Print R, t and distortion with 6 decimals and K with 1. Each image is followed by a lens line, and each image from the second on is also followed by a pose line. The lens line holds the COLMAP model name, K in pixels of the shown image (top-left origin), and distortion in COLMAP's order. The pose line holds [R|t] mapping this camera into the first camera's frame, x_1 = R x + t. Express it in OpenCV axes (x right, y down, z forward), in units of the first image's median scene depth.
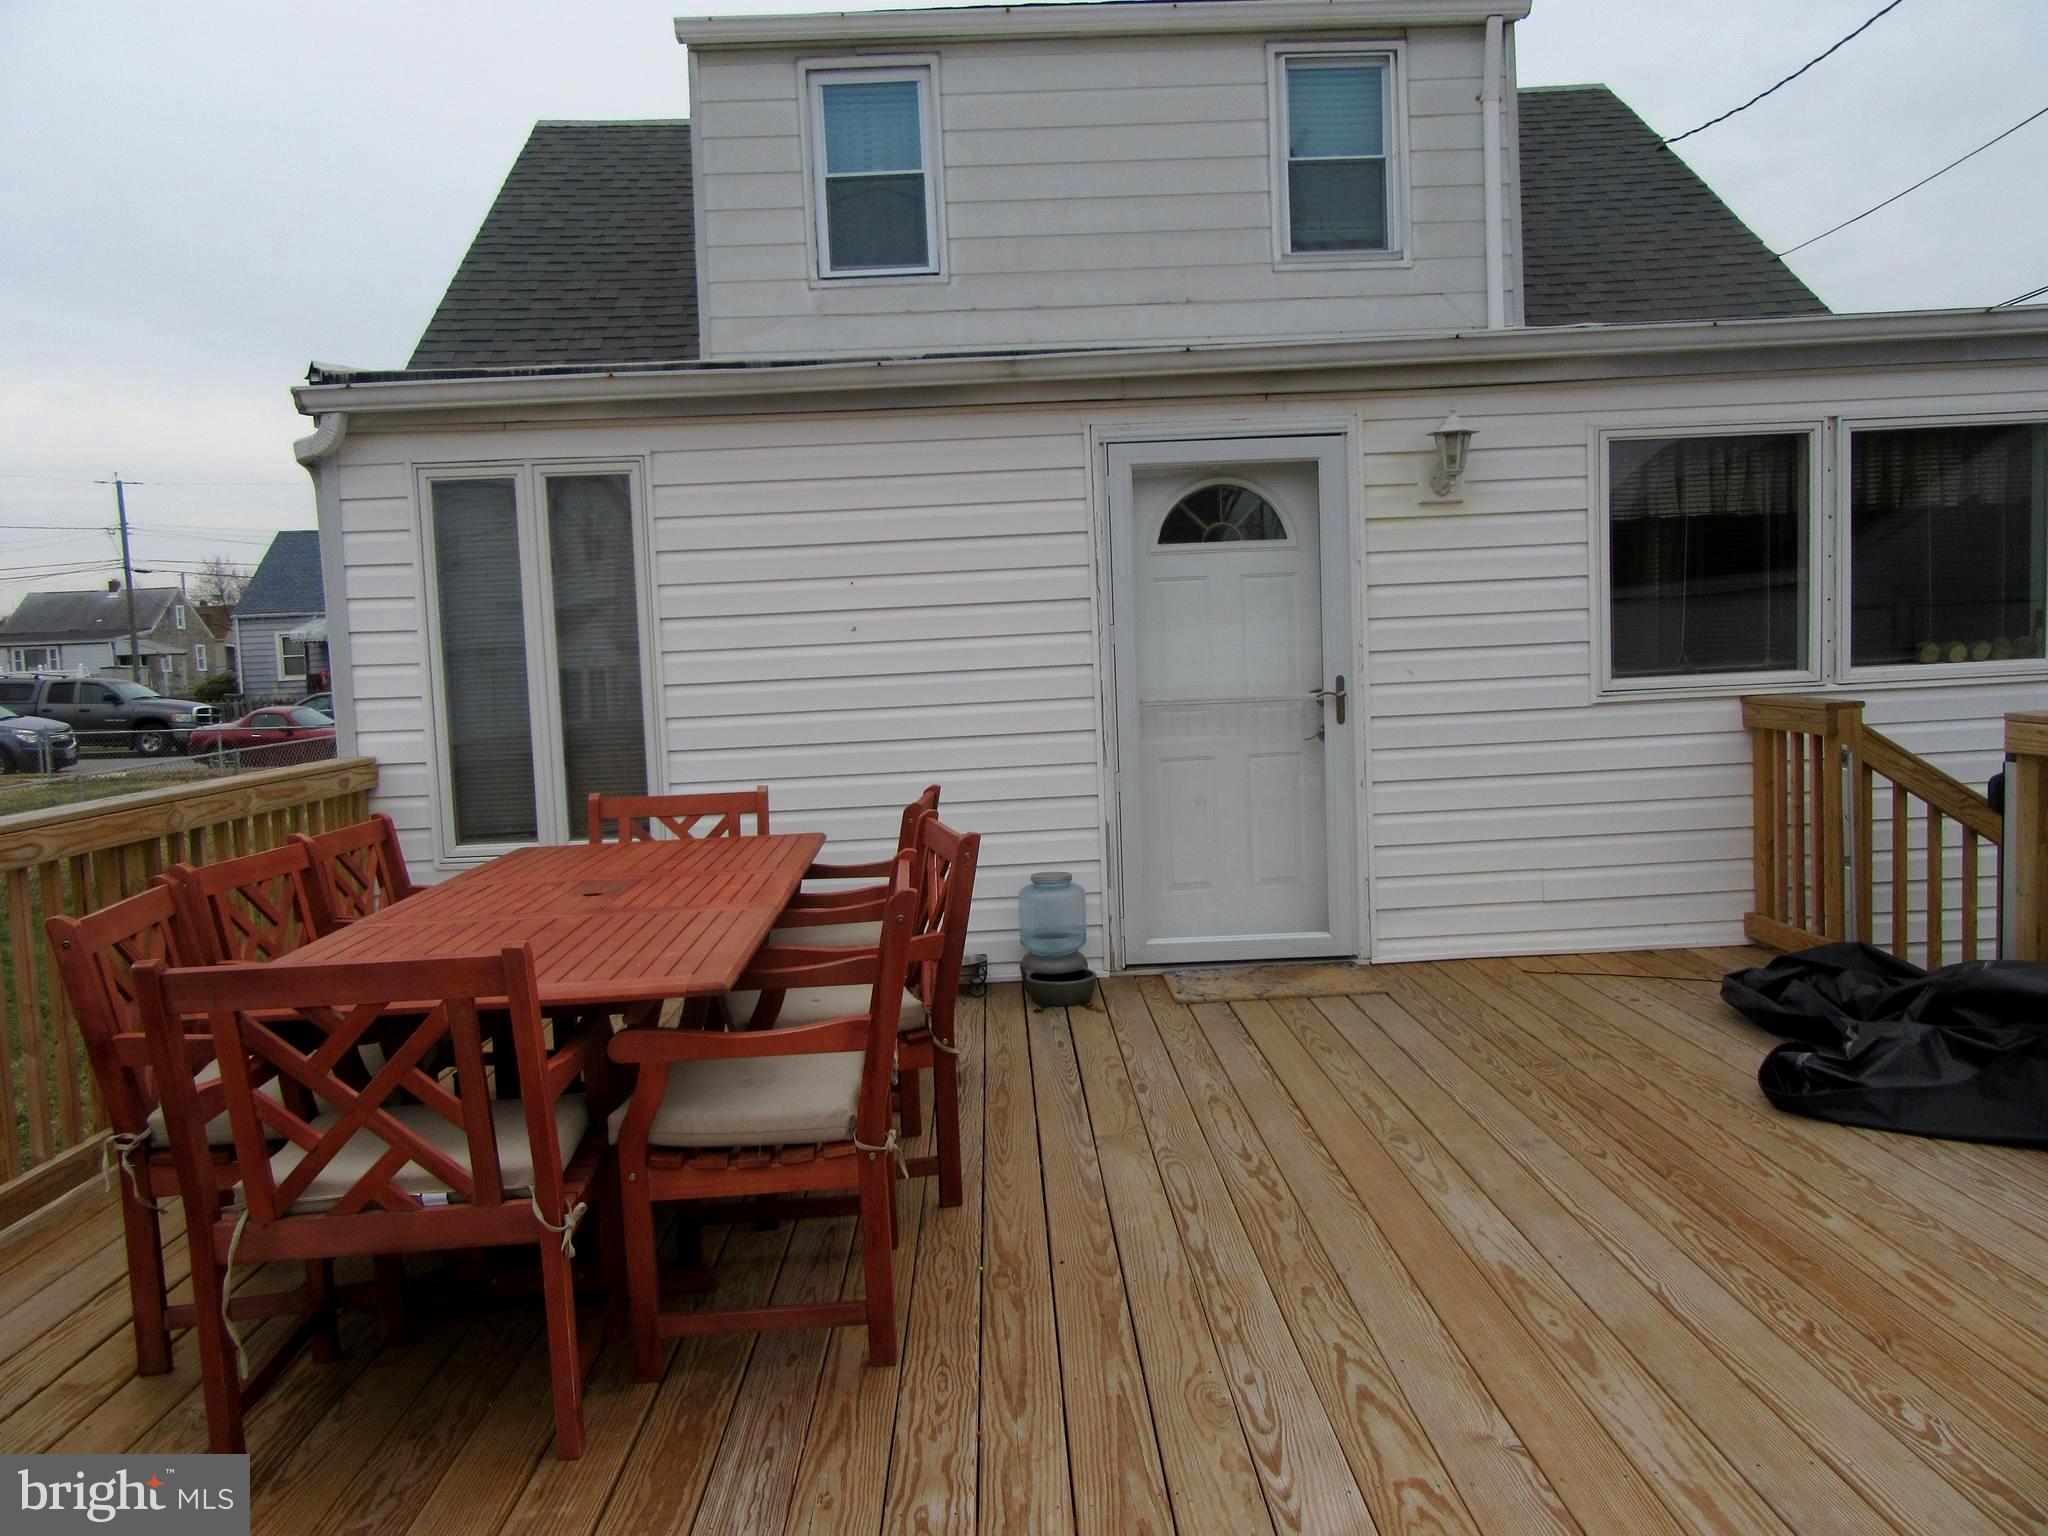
lens RADIAL K [[1542.7, 0, 1024.0], [0, 1542.7, 768.0], [0, 0, 1]] dist [0.004007, 0.003373]
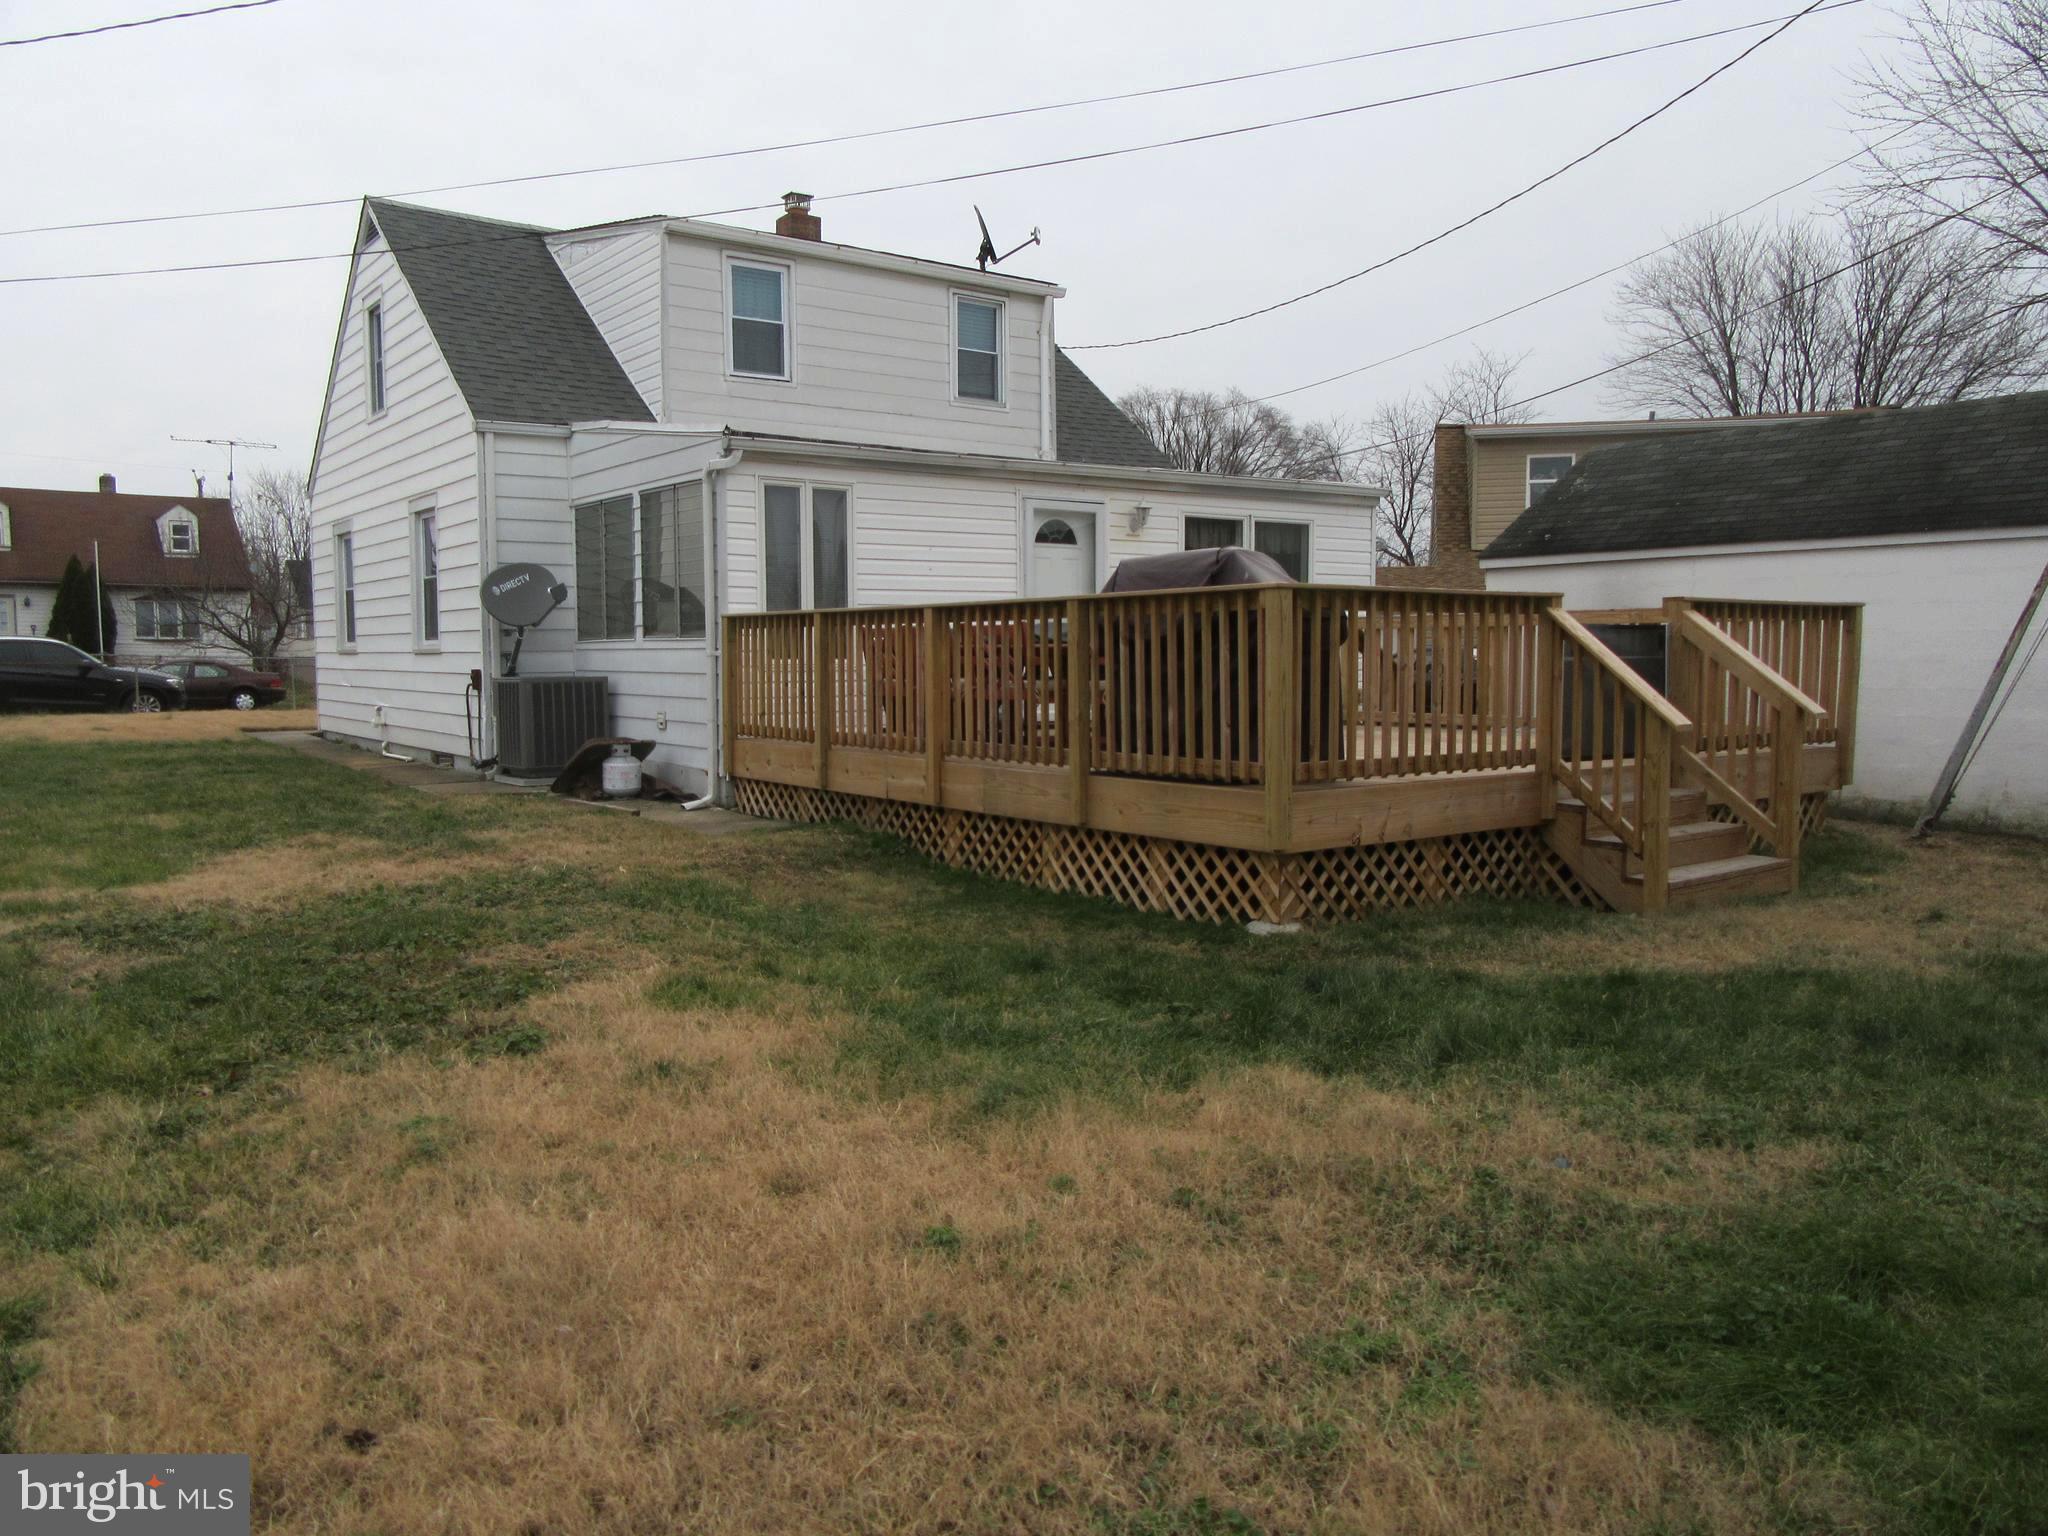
lens RADIAL K [[1542.7, 0, 1024.0], [0, 1542.7, 768.0], [0, 0, 1]] dist [0.004007, 0.003373]
pose [[0.824569, -0.000338, 0.565762, -0.854398], [0.010866, 0.999825, -0.015239, 0.158170], [-0.565658, 0.018713, 0.824428, -0.622664]]
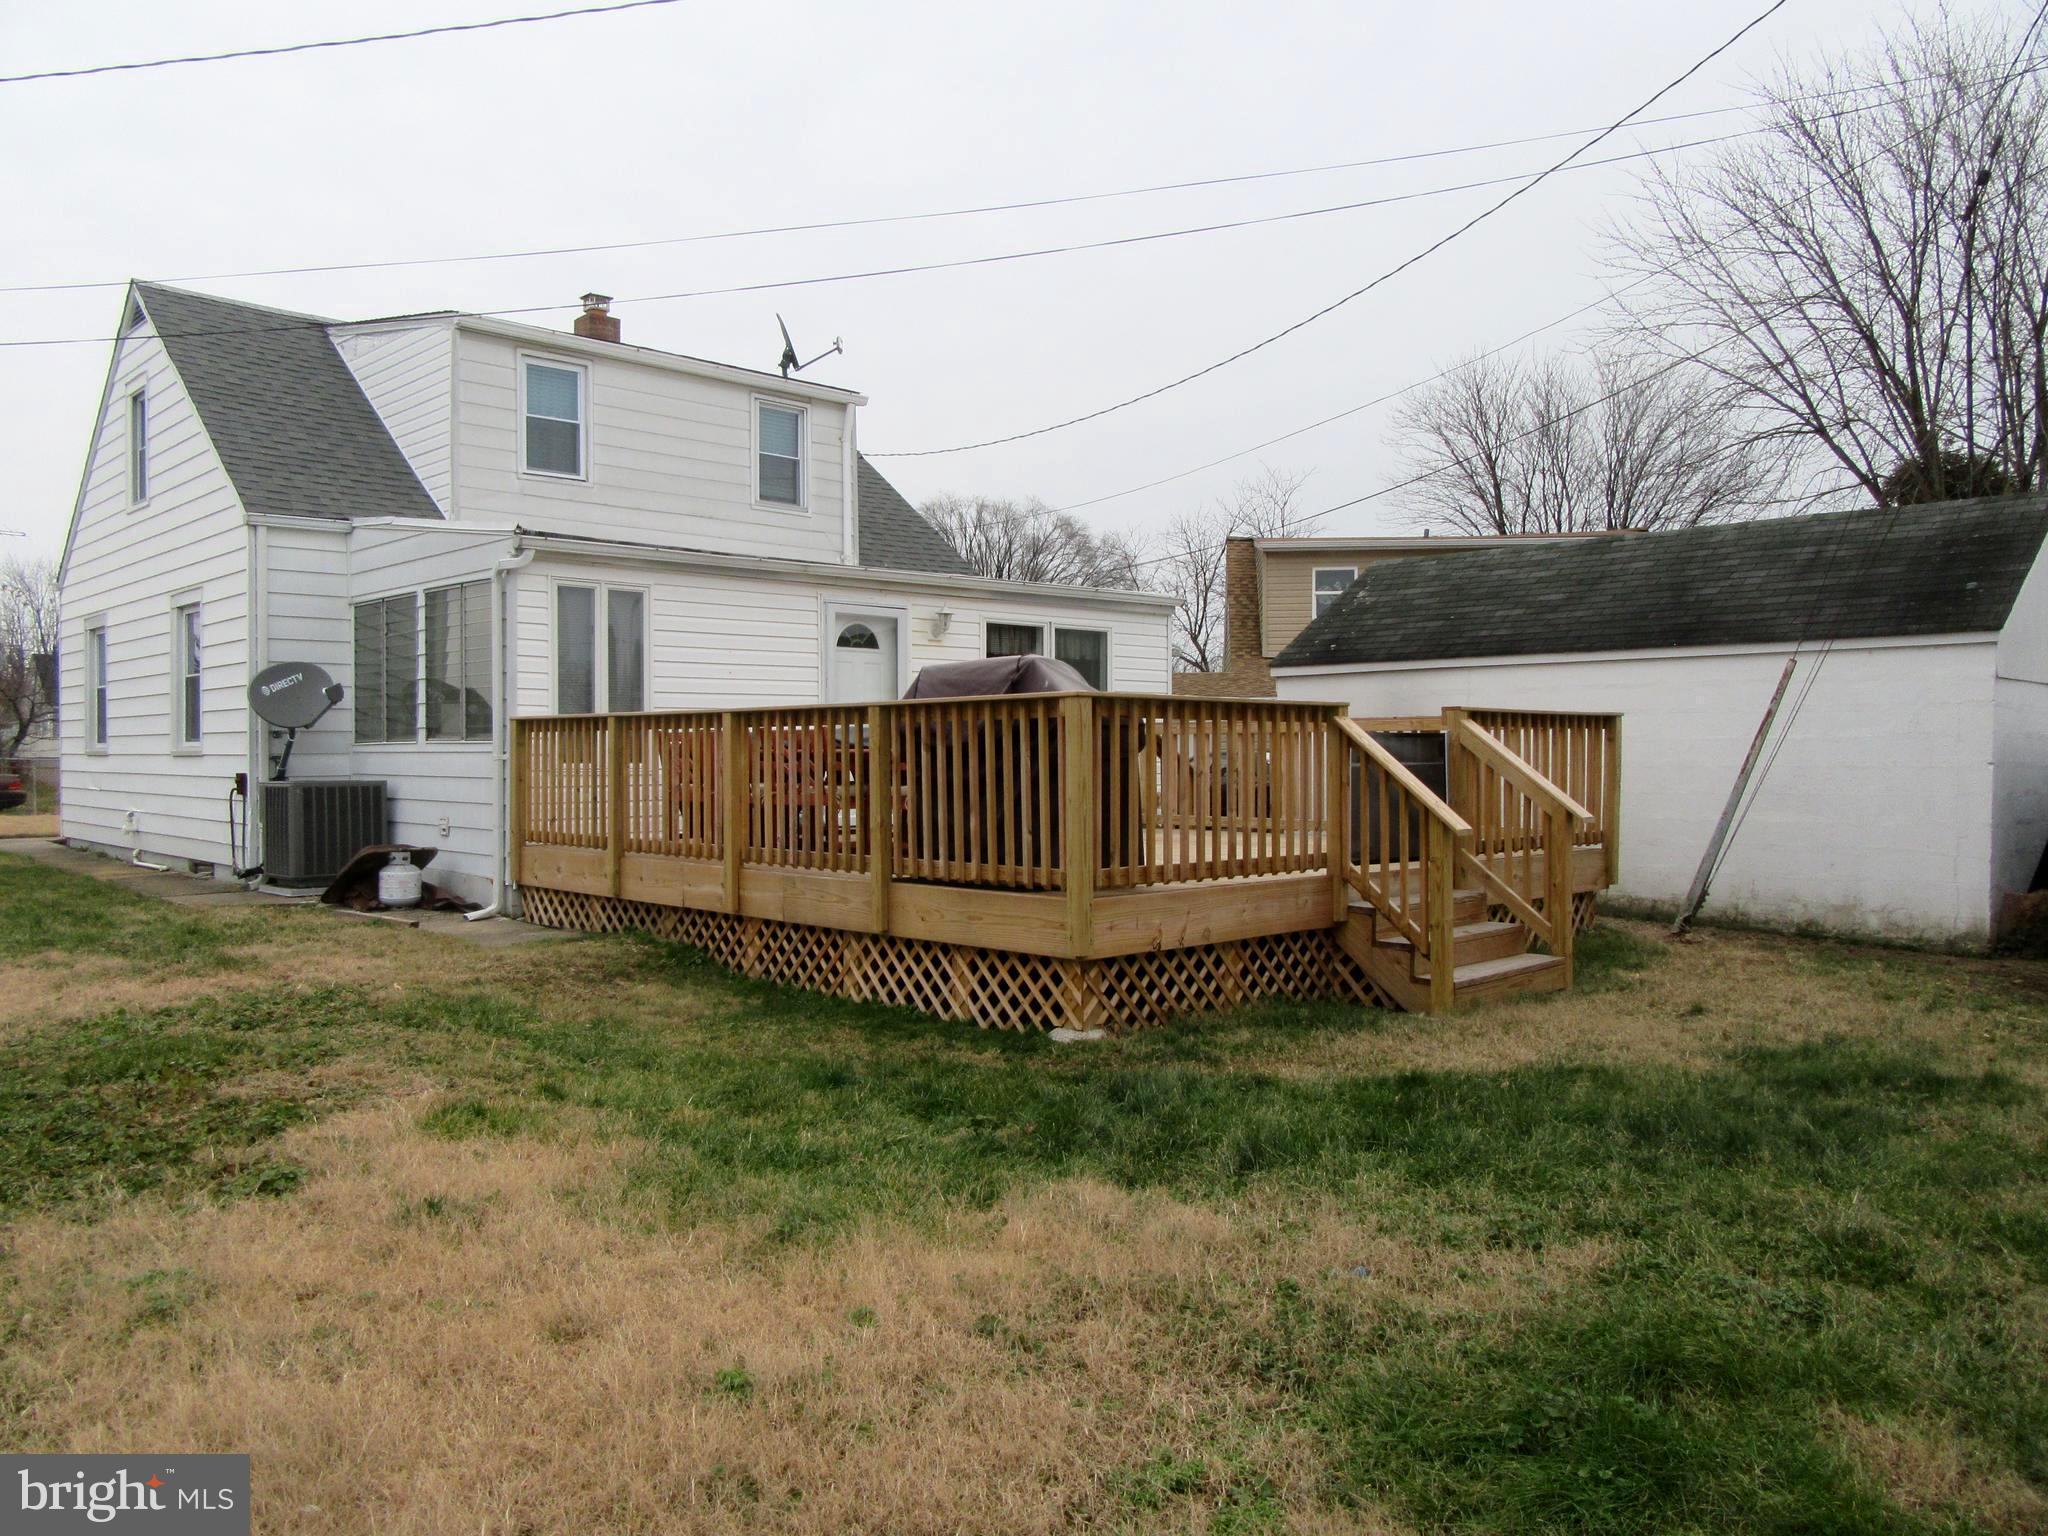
lens RADIAL K [[1542.7, 0, 1024.0], [0, 1542.7, 768.0], [0, 0, 1]] dist [0.004007, 0.003373]
pose [[0.746331, 0.037402, 0.664524, -0.850372], [0.020139, 0.996694, -0.078717, 0.154510], [-0.665271, 0.072132, 0.743110, -0.619214]]
